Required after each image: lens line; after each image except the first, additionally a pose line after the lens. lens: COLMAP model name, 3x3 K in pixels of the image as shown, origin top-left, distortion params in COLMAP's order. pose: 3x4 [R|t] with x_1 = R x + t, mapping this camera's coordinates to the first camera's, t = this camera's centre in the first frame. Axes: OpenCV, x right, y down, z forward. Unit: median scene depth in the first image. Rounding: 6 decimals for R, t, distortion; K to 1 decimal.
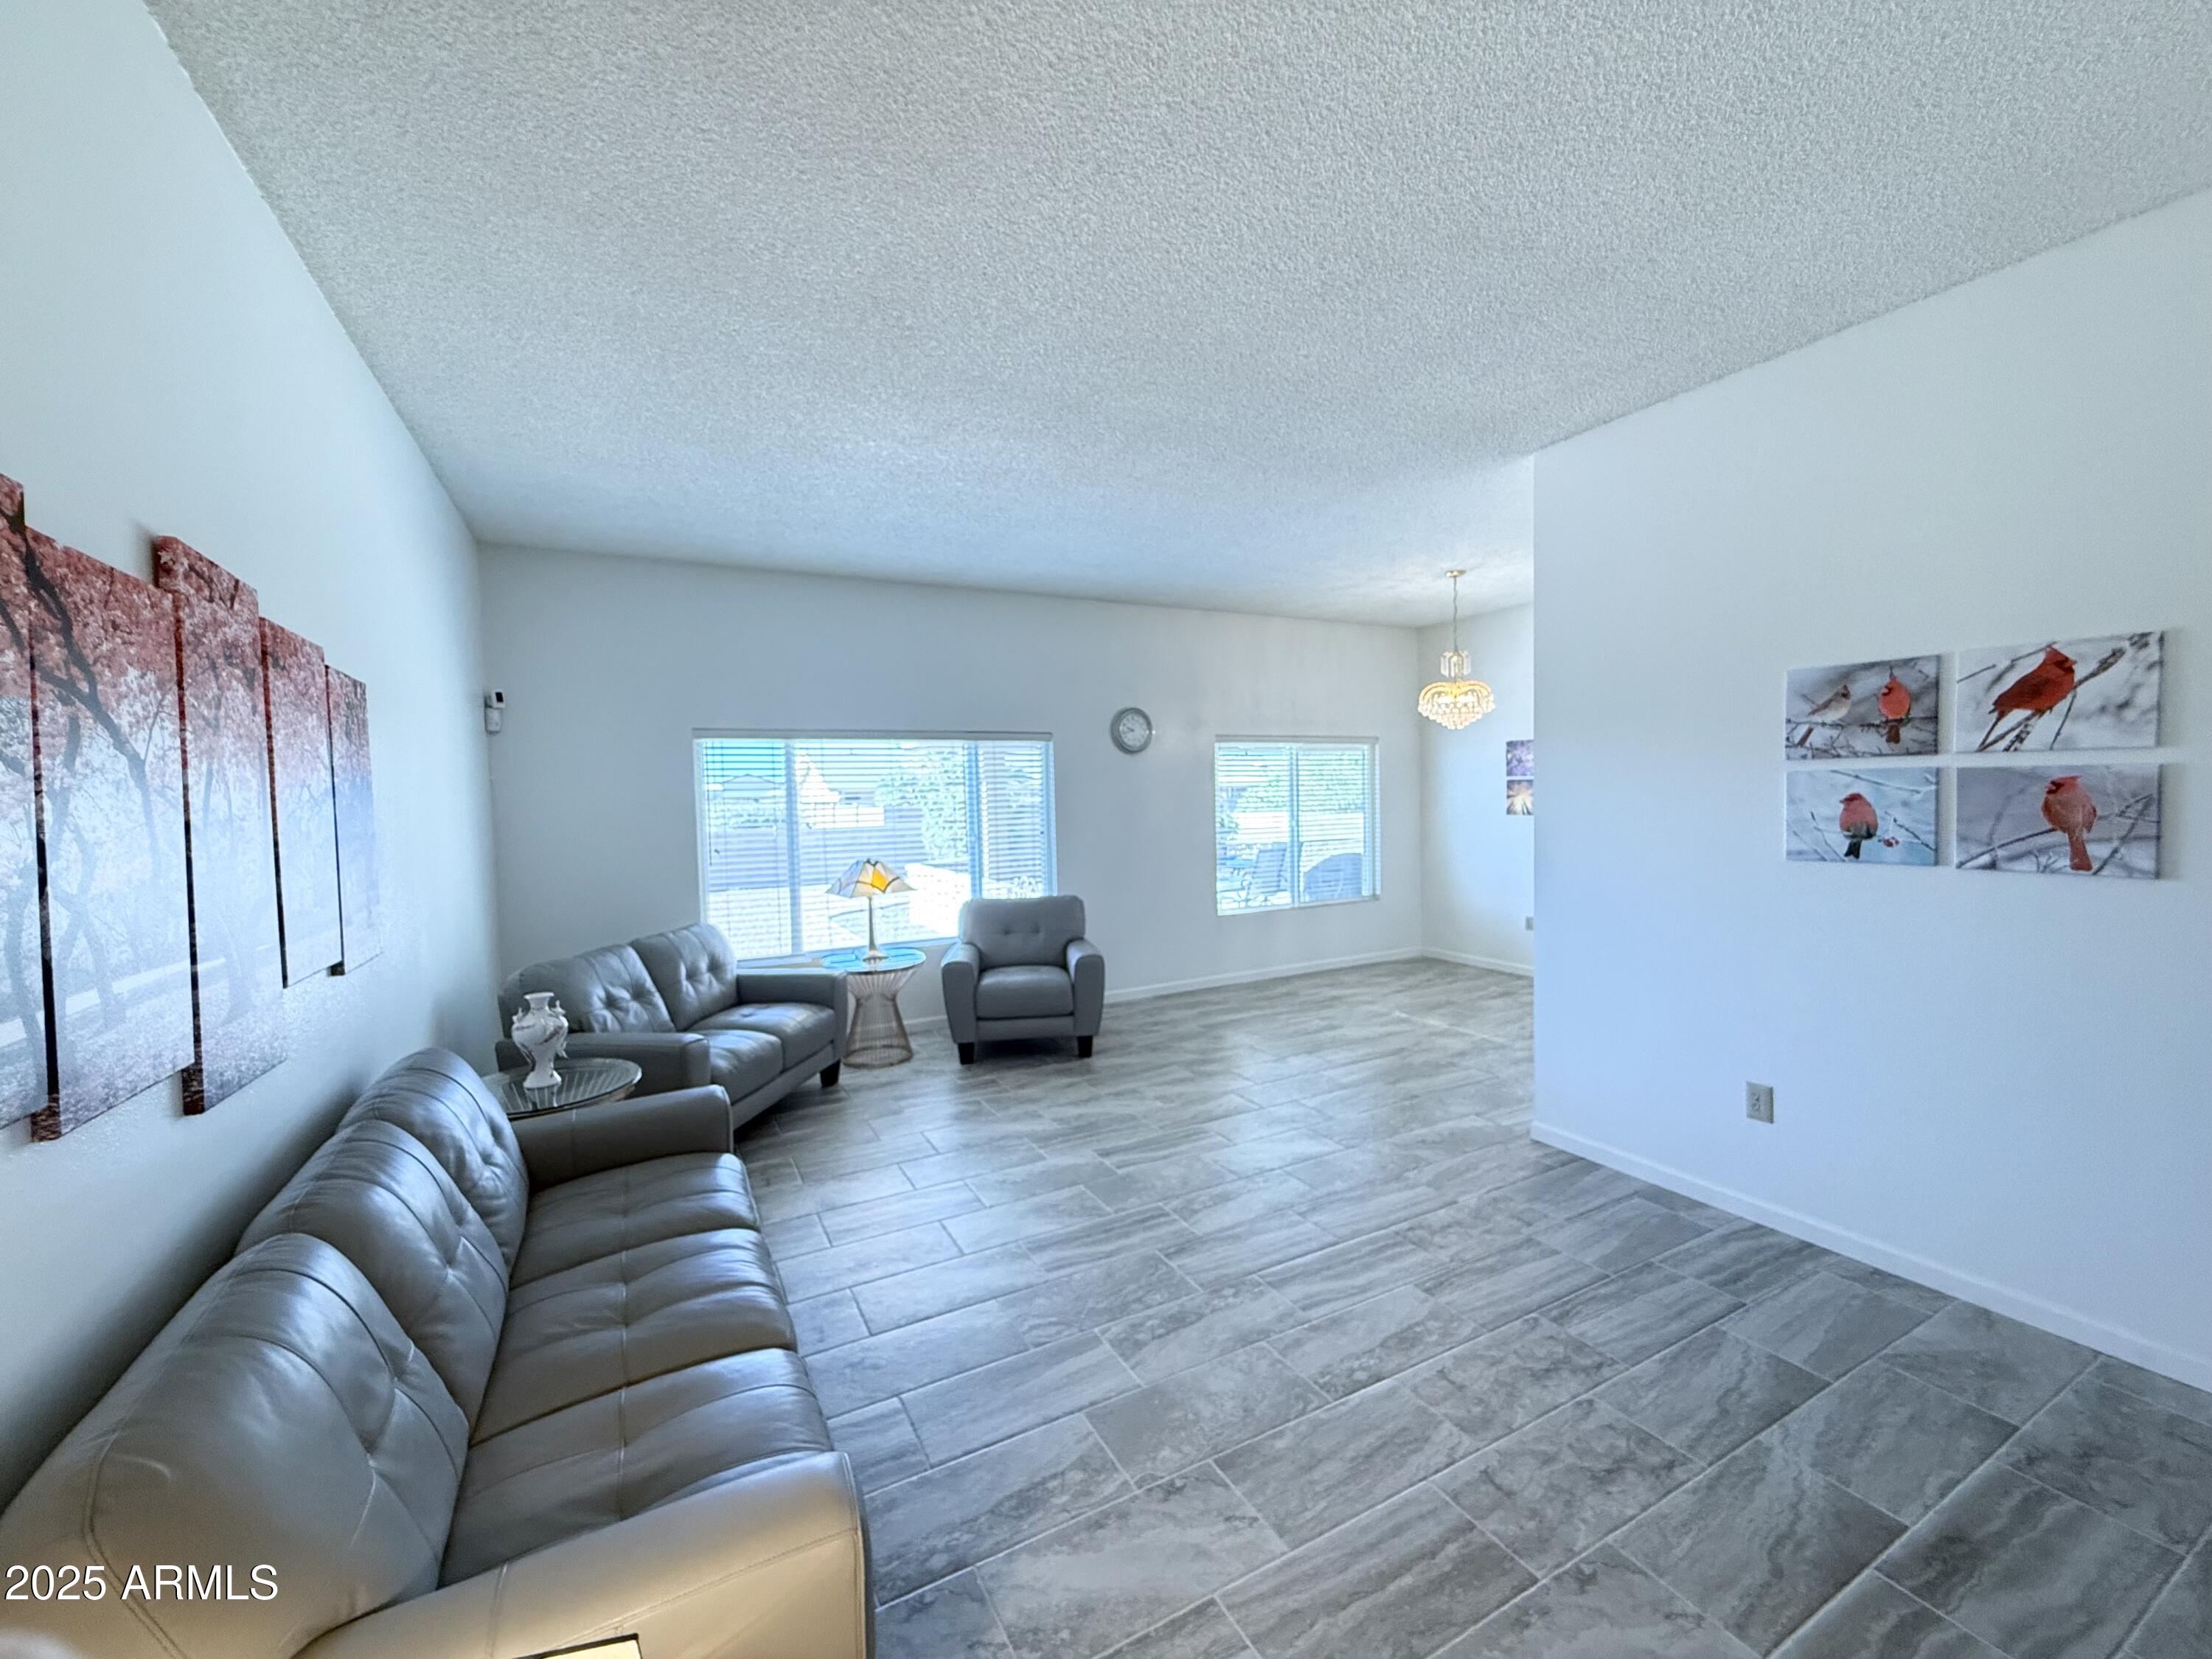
lens RADIAL K [[881.4, 0, 1100.1], [0, 881.4, 827.0], [0, 0, 1]] dist [-0.000641, -0.000306]
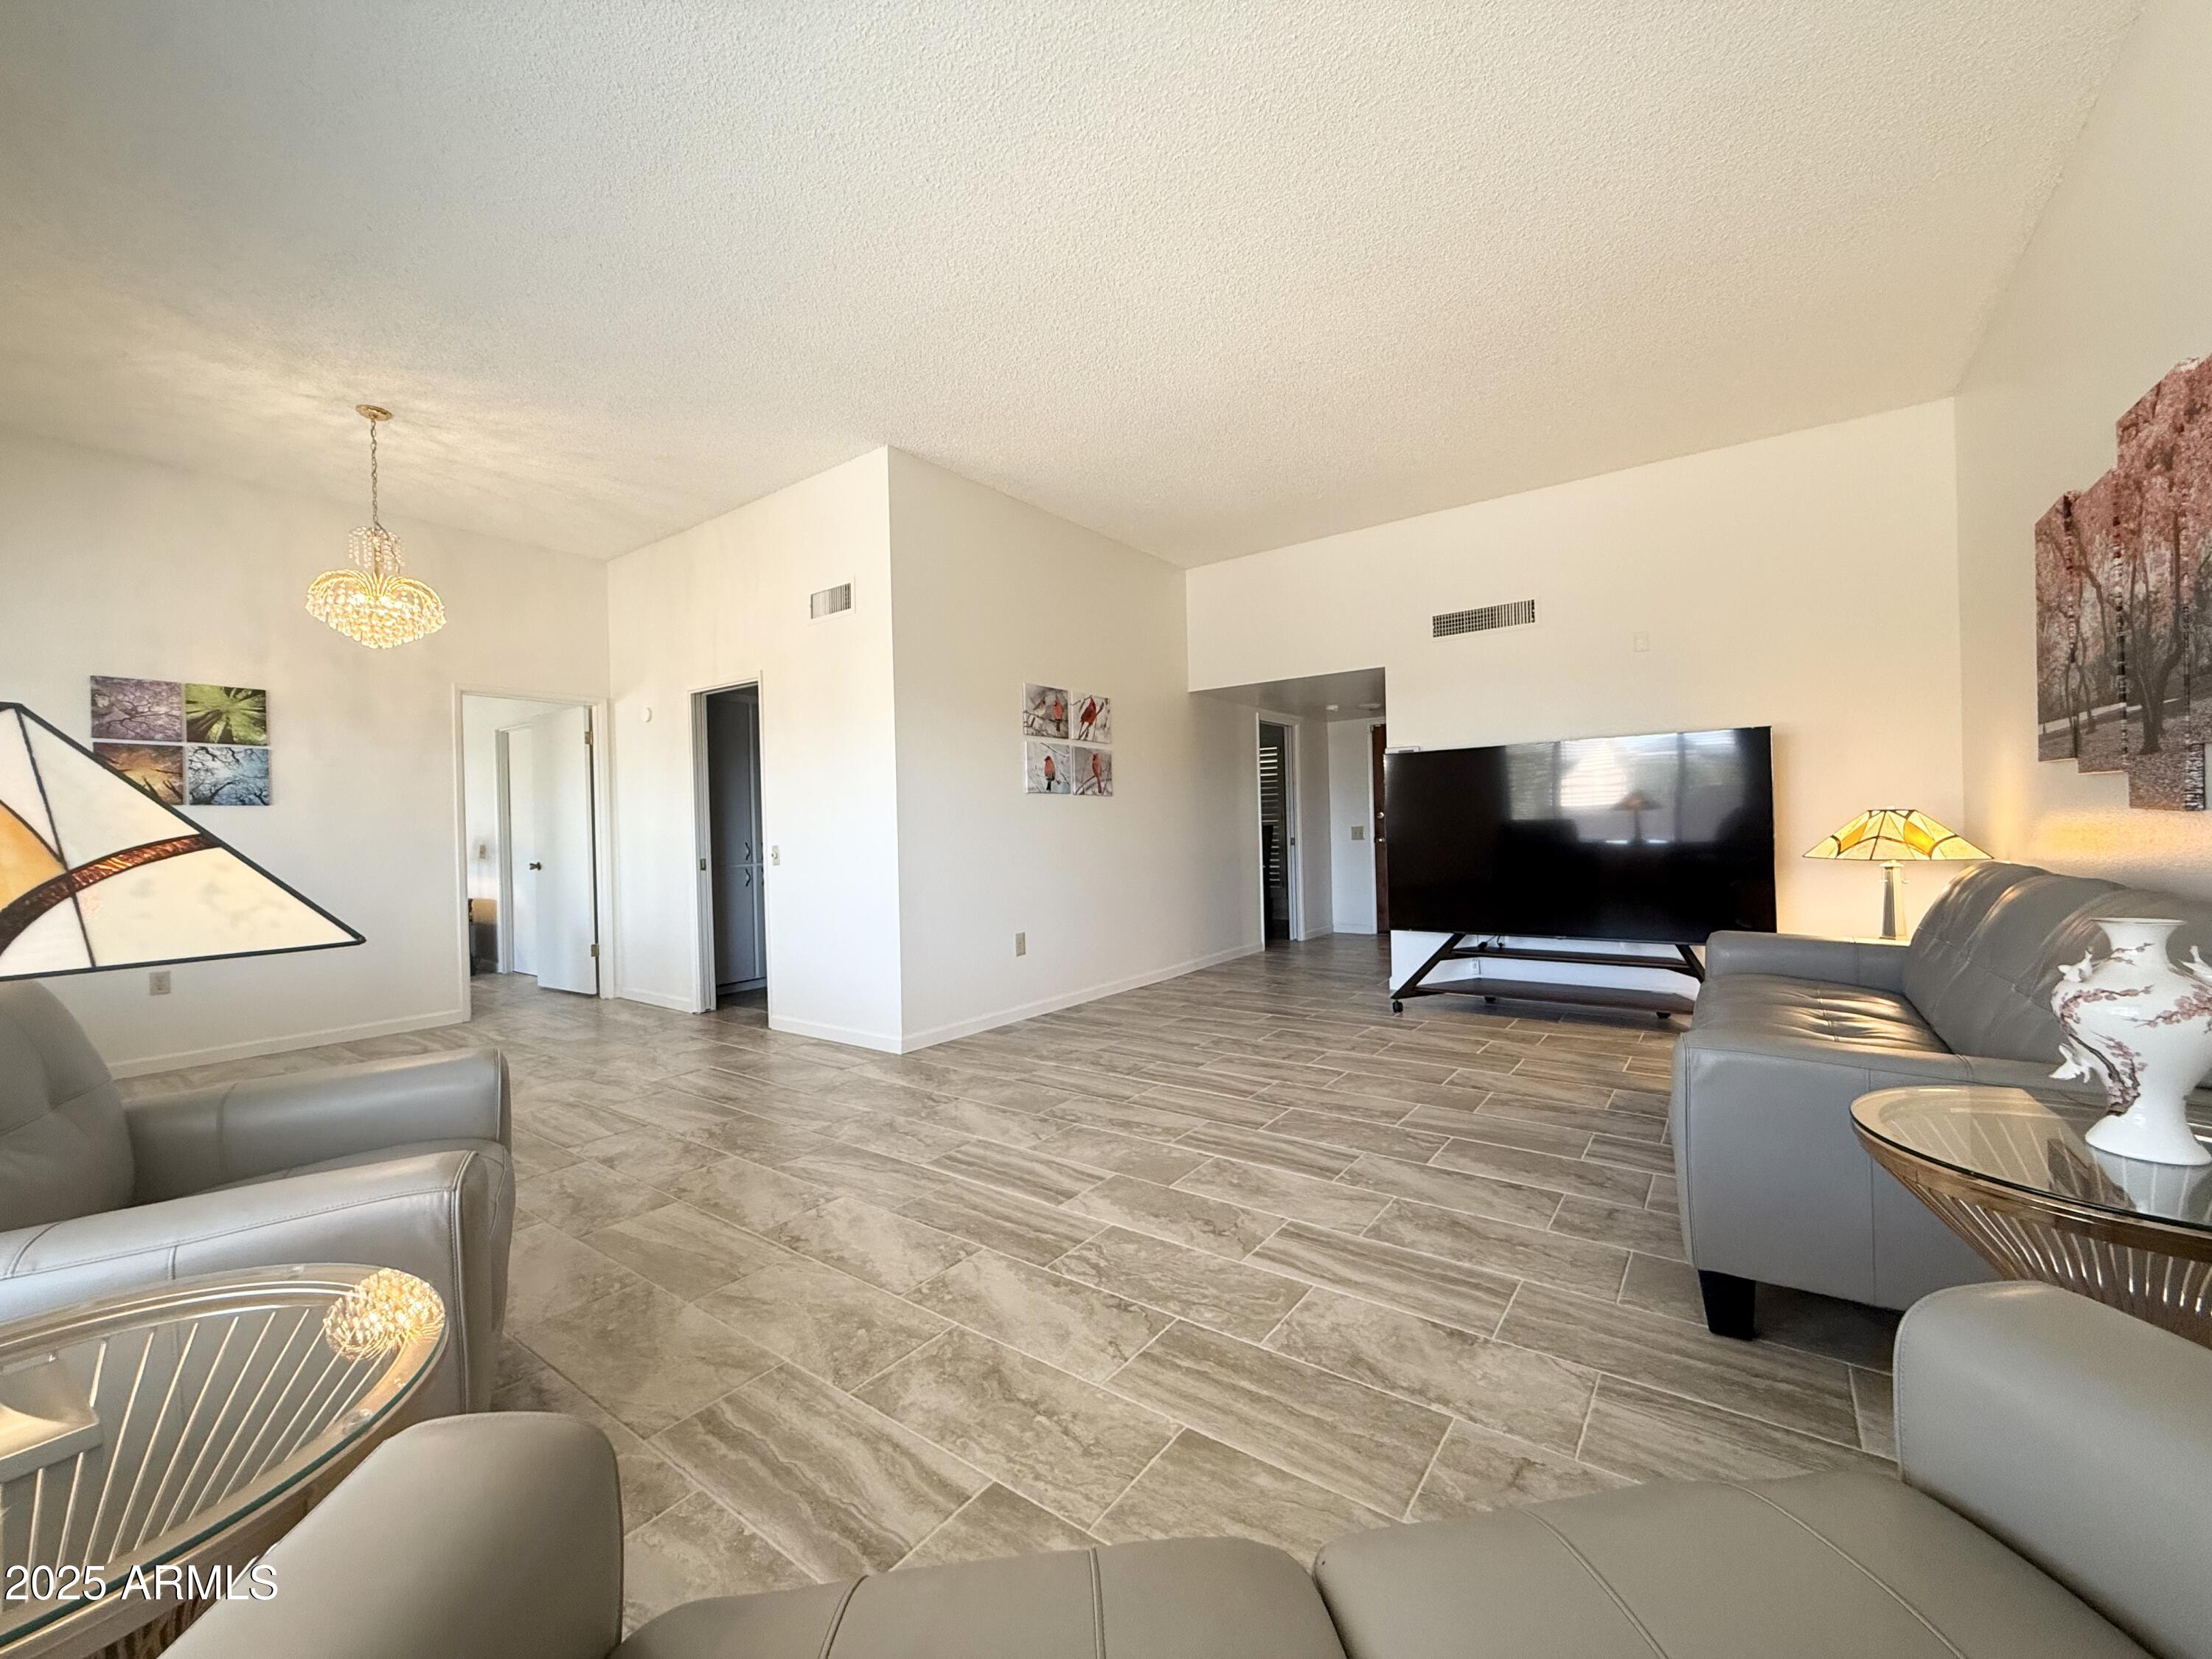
lens RADIAL K [[881.4, 0, 1100.1], [0, 881.4, 827.0], [0, 0, 1]] dist [-0.000641, -0.000306]
pose [[-0.431751, 0.037133, 0.901228, -0.908820], [0.070825, 0.997463, -0.007169, 0.139526], [-0.899208, 0.060734, -0.433286, 1.813541]]
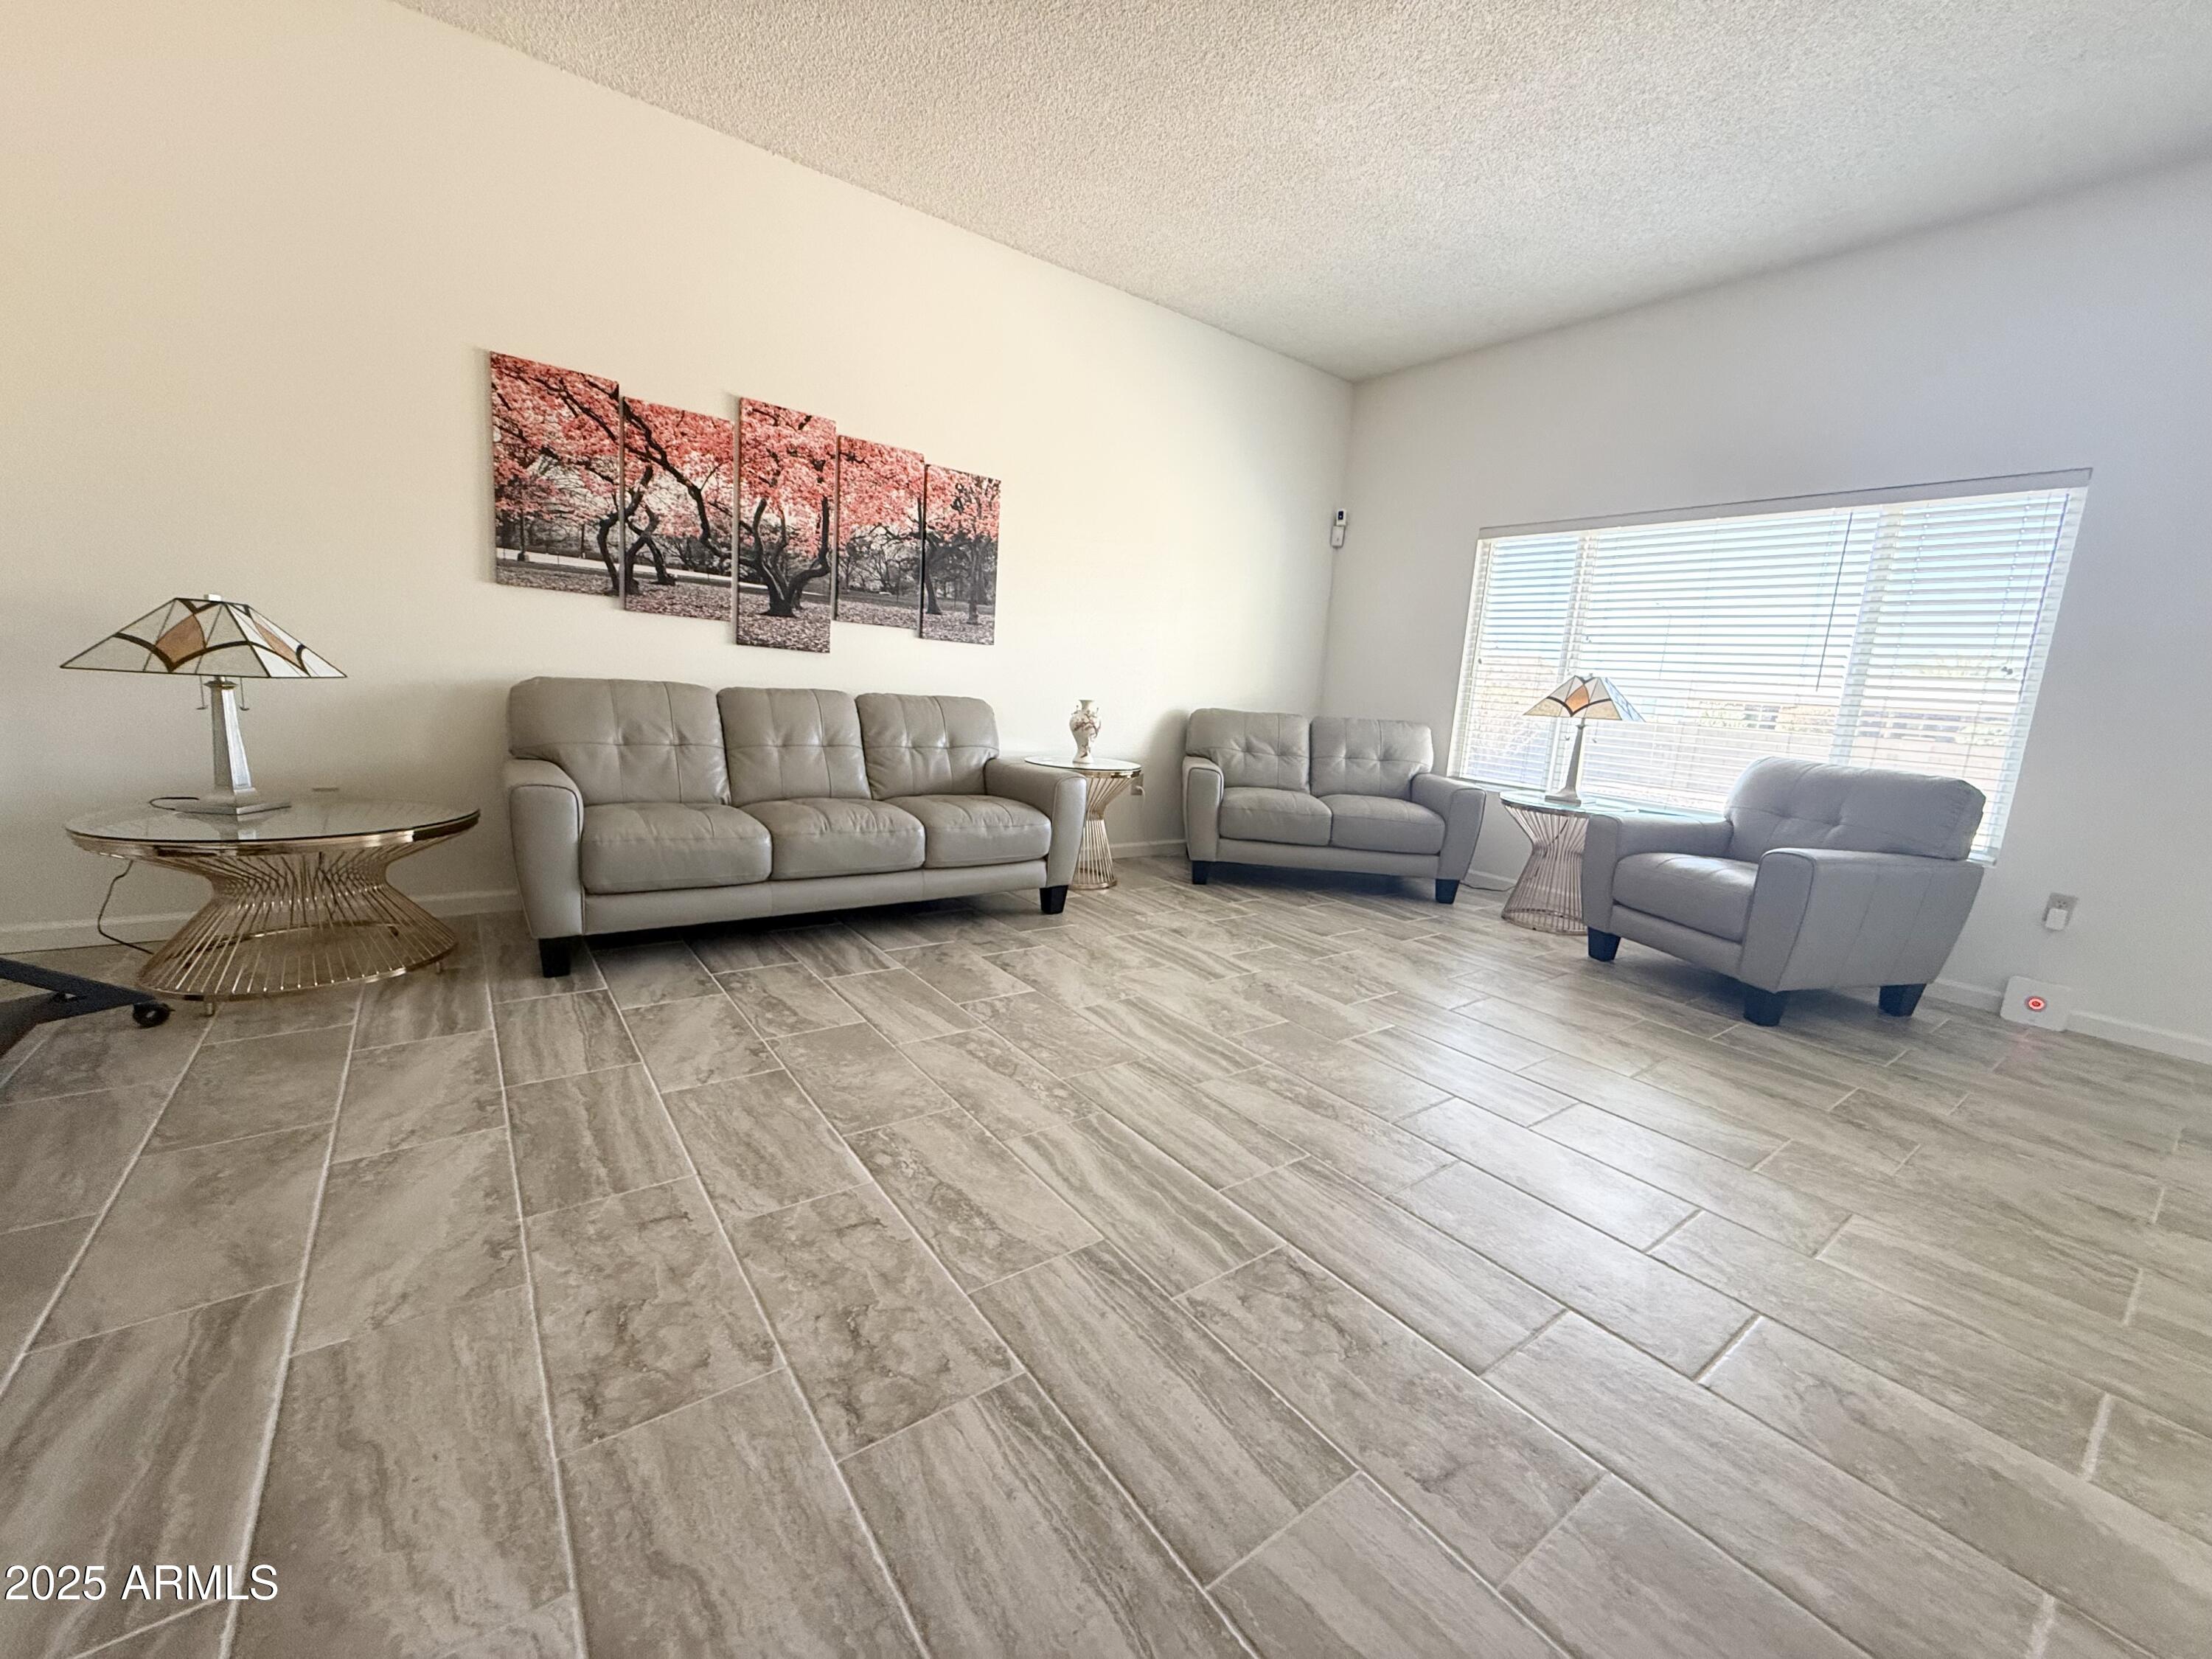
lens RADIAL K [[881.4, 0, 1100.1], [0, 881.4, 827.0], [0, 0, 1]] dist [-0.000641, -0.000306]
pose [[0.148784, 0.198946, -0.968651, 0.912995], [-0.111143, 0.976711, 0.183530, 0.147532], [0.982604, 0.080353, 0.167430, 0.918424]]
